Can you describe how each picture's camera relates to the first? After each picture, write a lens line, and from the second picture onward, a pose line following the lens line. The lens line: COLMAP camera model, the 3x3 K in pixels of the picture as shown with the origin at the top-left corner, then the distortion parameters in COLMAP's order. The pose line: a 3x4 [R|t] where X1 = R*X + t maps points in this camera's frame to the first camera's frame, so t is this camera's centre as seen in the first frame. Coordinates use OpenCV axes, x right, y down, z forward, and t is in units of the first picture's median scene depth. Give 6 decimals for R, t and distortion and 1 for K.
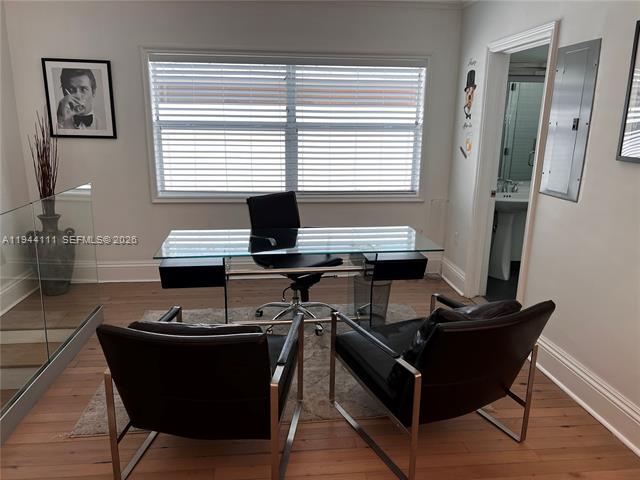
lens RADIAL K [[478.6, 0, 320.1], [0, 478.6, 236.0], [0, 0, 1]] dist [0.036483, -0.003159]
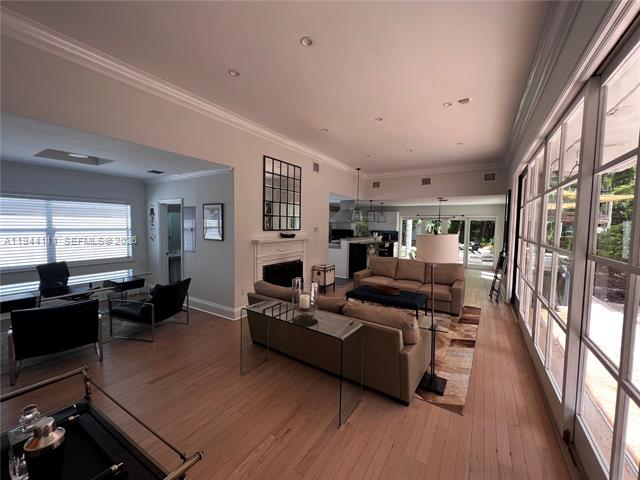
lens RADIAL K [[261.3, 0, 320.6], [0, 261.3, 236.2], [0, 0, 1]] dist [0.000921, 0.000232]
pose [[0.617170, -0.043928, 0.785603, -0.260825], [0.168485, 0.982660, -0.077415, 0.077960], [-0.768579, 0.180140, 0.613869, -0.592934]]
